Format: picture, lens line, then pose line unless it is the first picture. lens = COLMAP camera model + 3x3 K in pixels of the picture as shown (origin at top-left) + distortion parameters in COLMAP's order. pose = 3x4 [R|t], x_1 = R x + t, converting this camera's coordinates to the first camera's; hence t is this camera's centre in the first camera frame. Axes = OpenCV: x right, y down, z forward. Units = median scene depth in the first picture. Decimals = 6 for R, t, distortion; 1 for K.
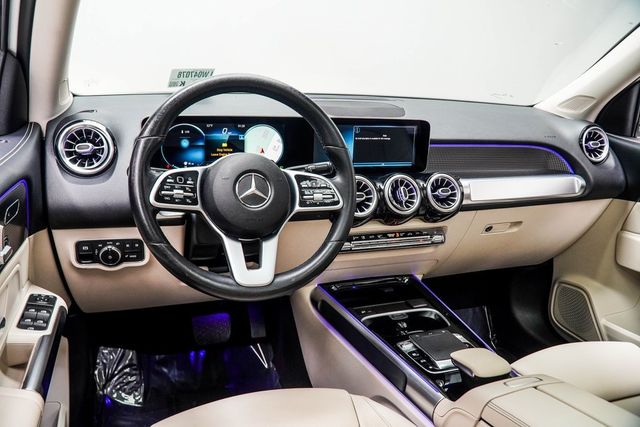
lens RADIAL K [[496.4, 0, 320.0], [0, 496.4, 213.5], [0, 0, 1]] dist [-0.021052, -0.003740]
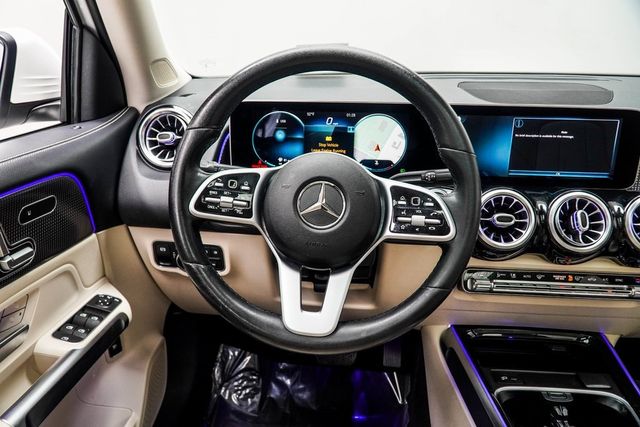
lens RADIAL K [[510.4, 0, 320.0], [0, 510.4, 213.5], [0, 0, 1]] dist [0.001373, 0.000258]
pose [[0.906894, 0.097149, -0.410006, 0.141730], [-0.086131, 0.995253, 0.045306, -0.054970], [0.412461, -0.005774, 0.910957, 0.248851]]
